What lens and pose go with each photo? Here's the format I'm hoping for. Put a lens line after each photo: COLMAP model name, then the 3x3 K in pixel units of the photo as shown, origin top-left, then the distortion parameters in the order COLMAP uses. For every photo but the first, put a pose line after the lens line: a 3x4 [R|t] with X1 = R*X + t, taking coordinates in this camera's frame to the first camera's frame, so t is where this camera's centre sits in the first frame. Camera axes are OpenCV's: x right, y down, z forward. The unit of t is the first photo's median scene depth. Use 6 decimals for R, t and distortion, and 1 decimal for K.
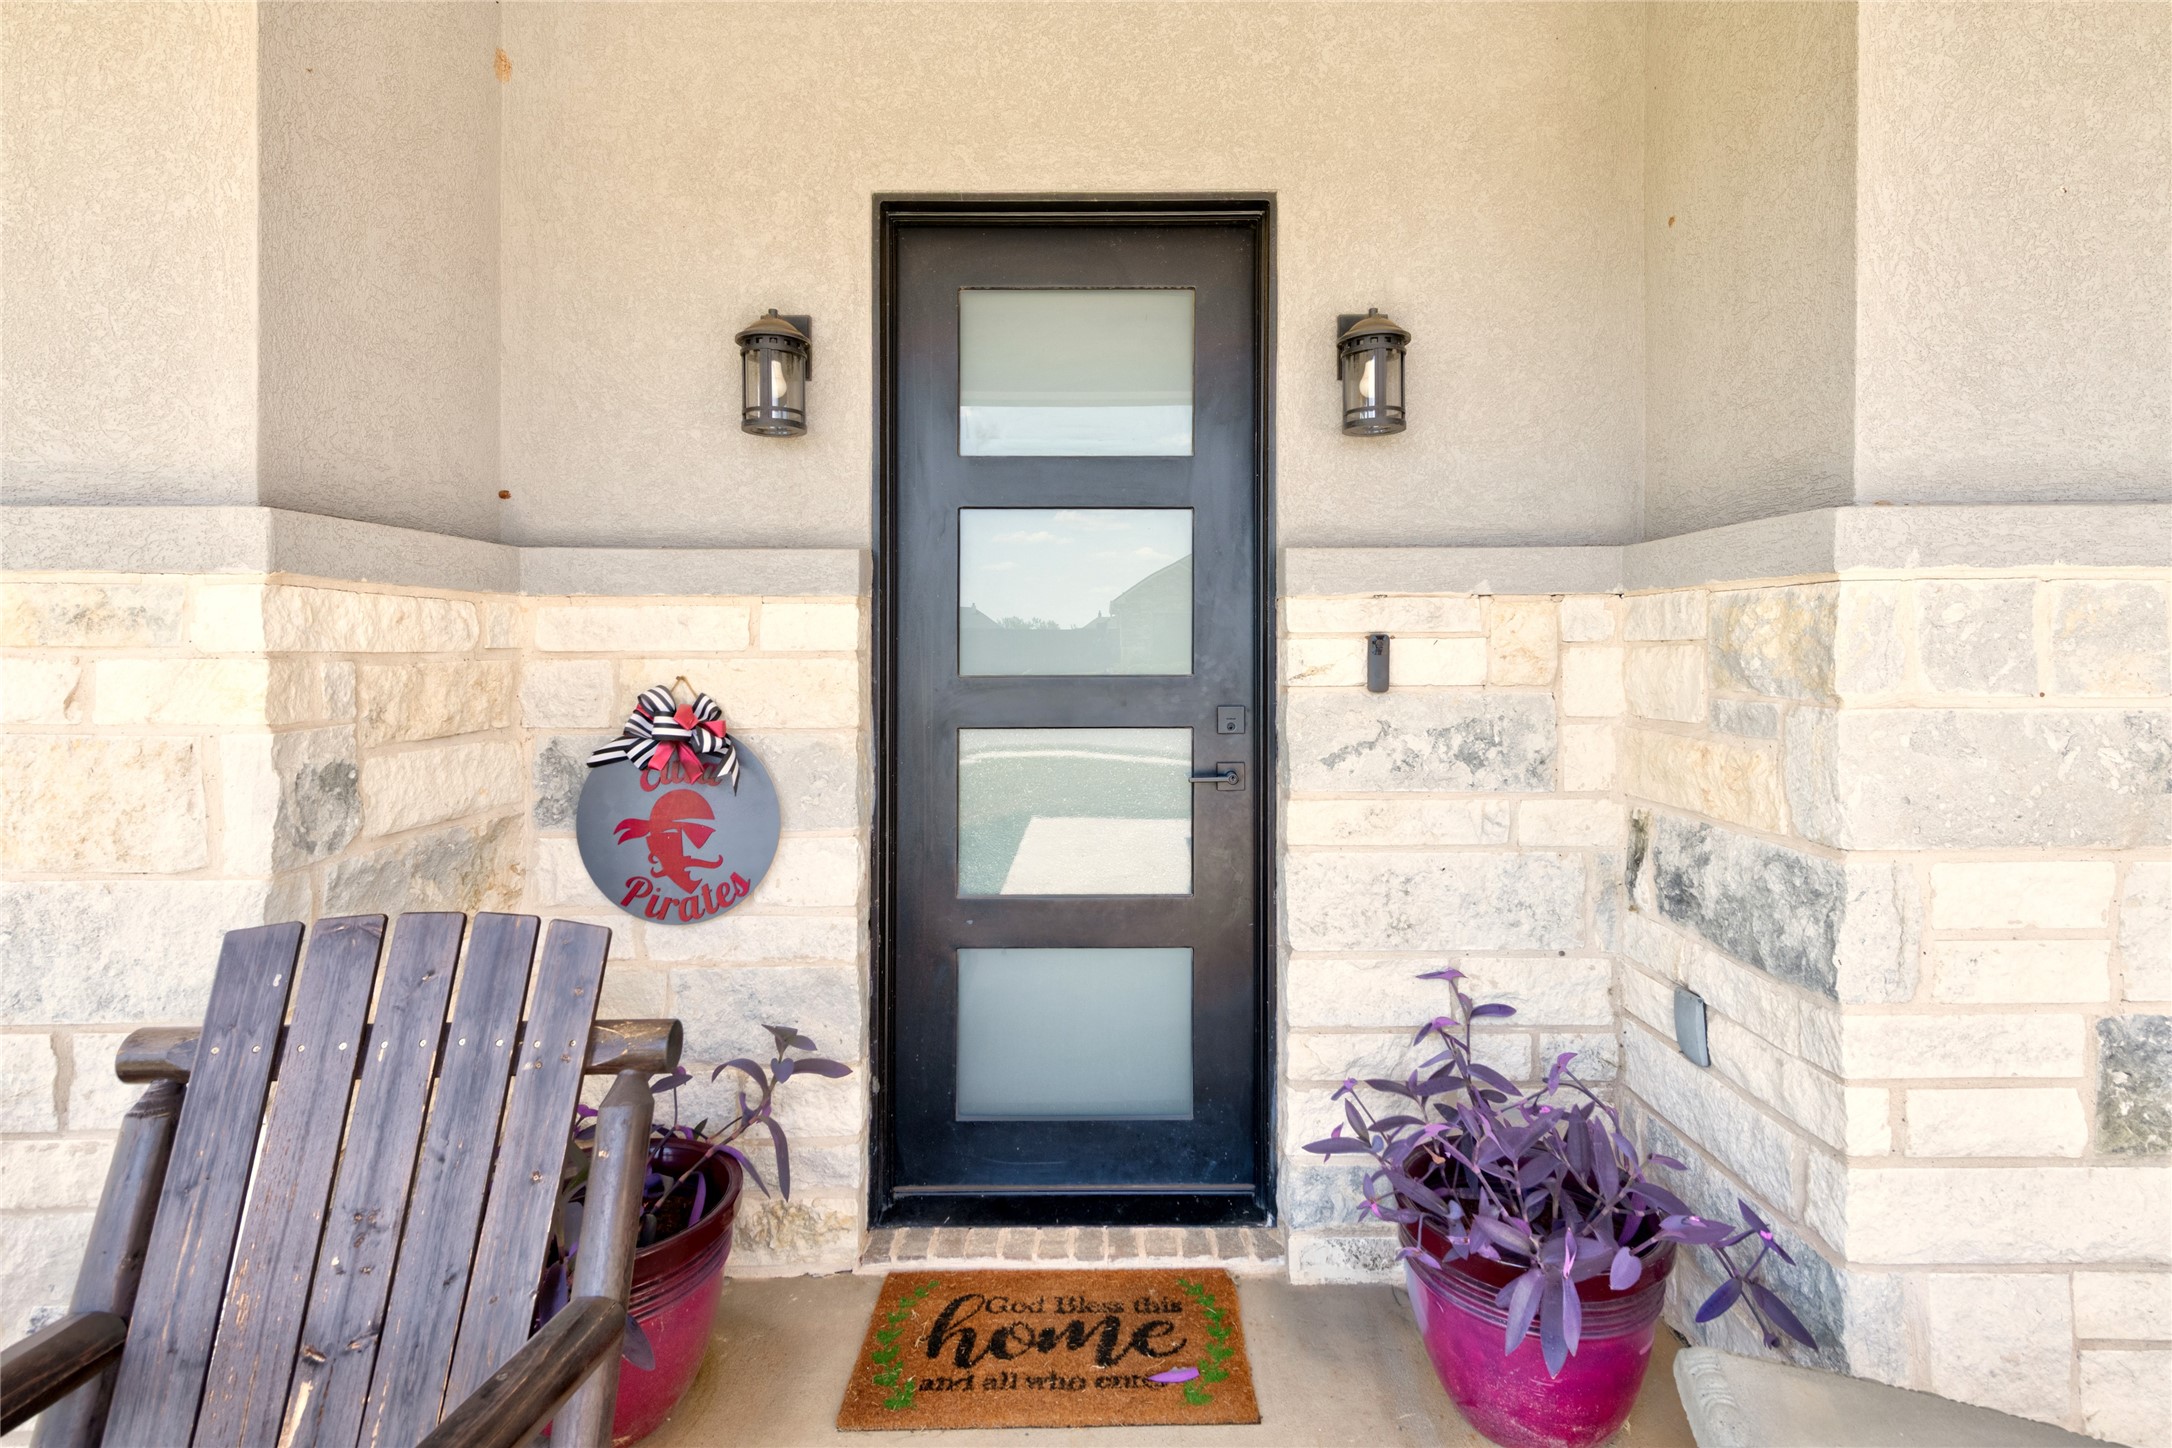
lens RADIAL K [[1055.3, 0, 1096.8], [0, 1055.3, 691.5], [0, 0, 1]] dist [0.013754, 0.000145]
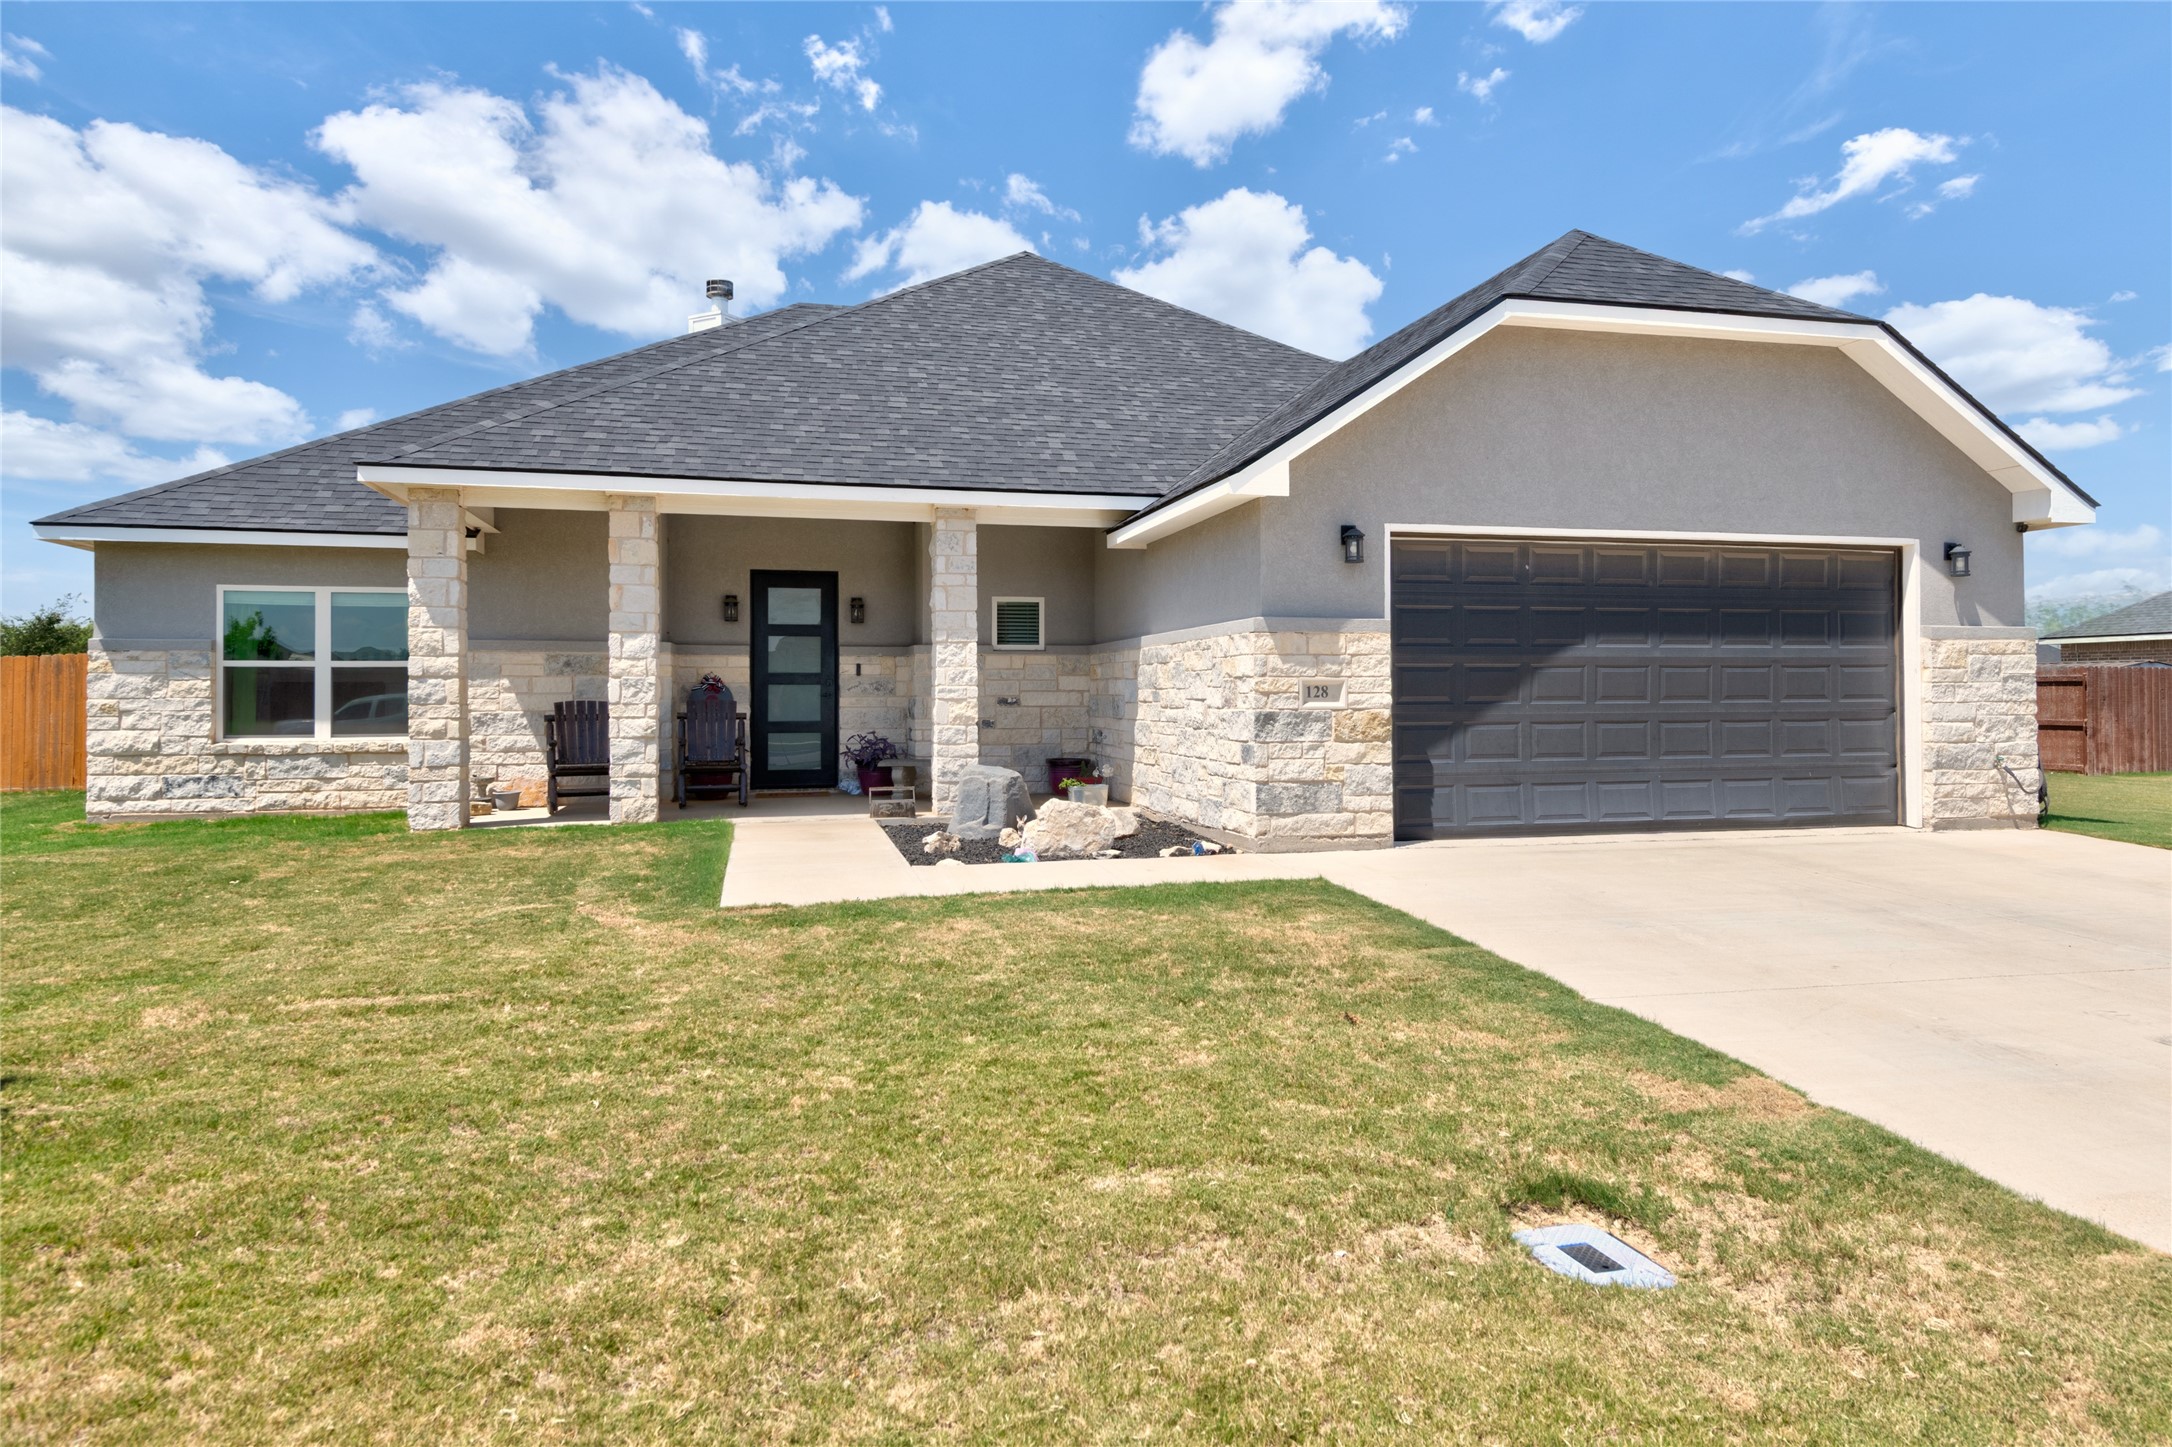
lens RADIAL K [[1285.2, 0, 1094.6], [0, 1285.2, 688.8], [0, 0, 1]] dist [0.016924, -0.010055]
pose [[0.967298, 0.001585, 0.253639, -0.193063], [0.009895, 0.998984, -0.043978, 0.338798], [-0.253451, 0.045049, 0.966299, -5.106791]]
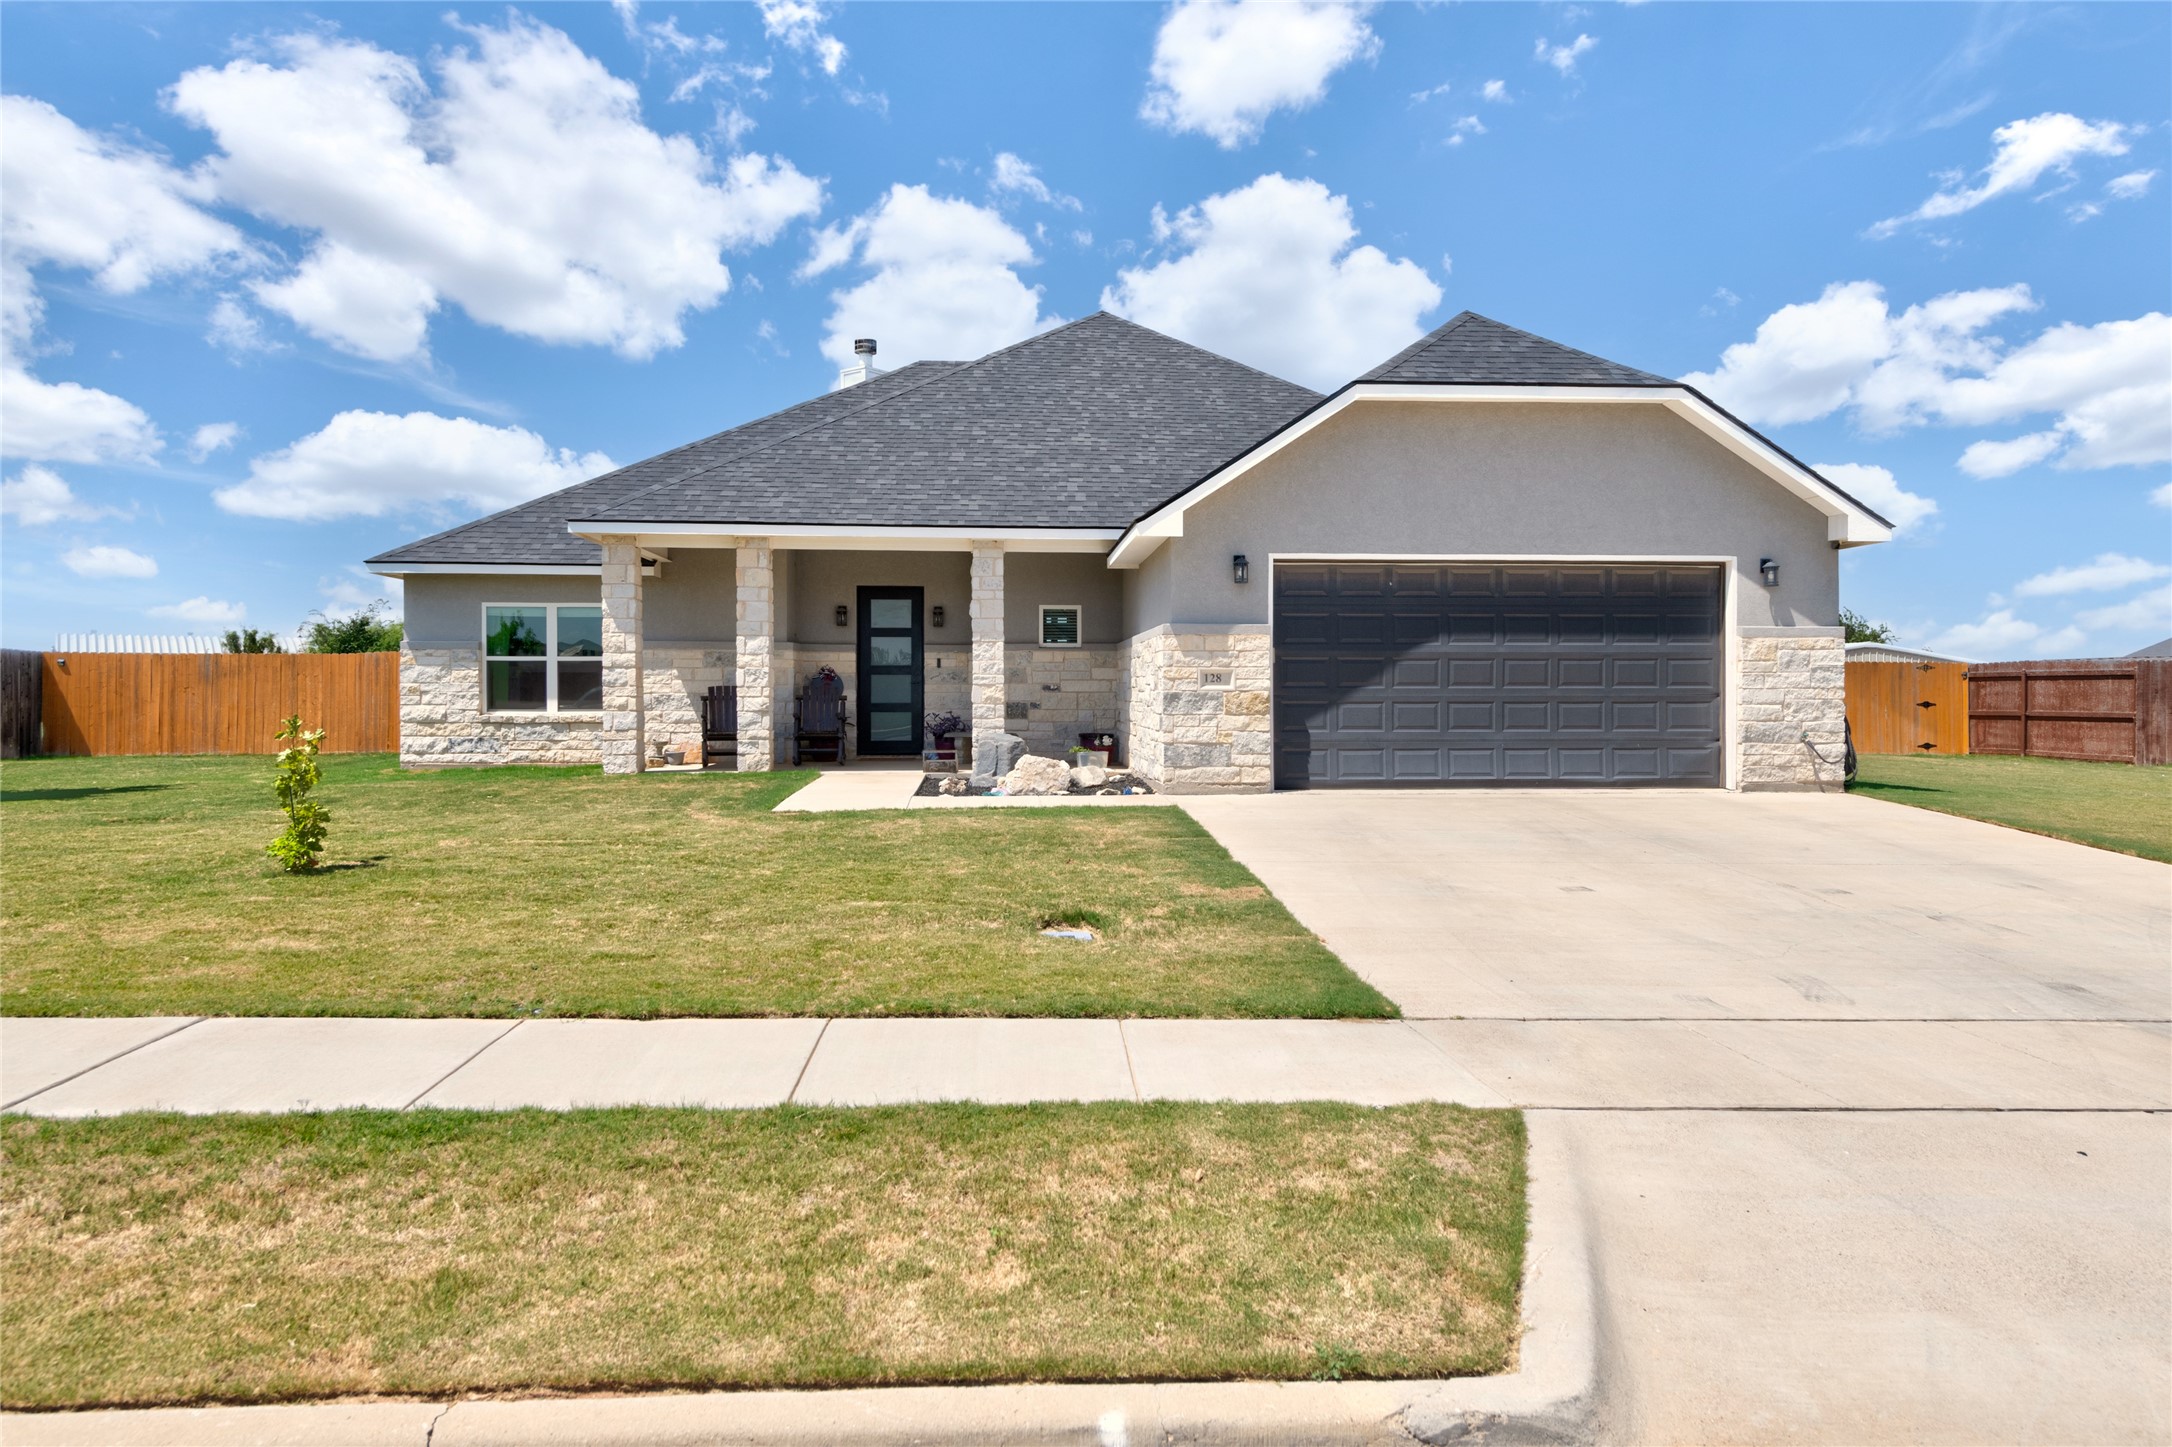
lens RADIAL K [[1285.2, 0, 1096.7], [0, 1285.2, 715.4], [0, 0, 1]] dist [0.016924, -0.010055]
pose [[0.995332, 0.001754, 0.096497, 0.467396], [0.000289, 0.999776, -0.021154, 0.451927], [-0.096512, 0.021083, 0.995108, -6.785508]]
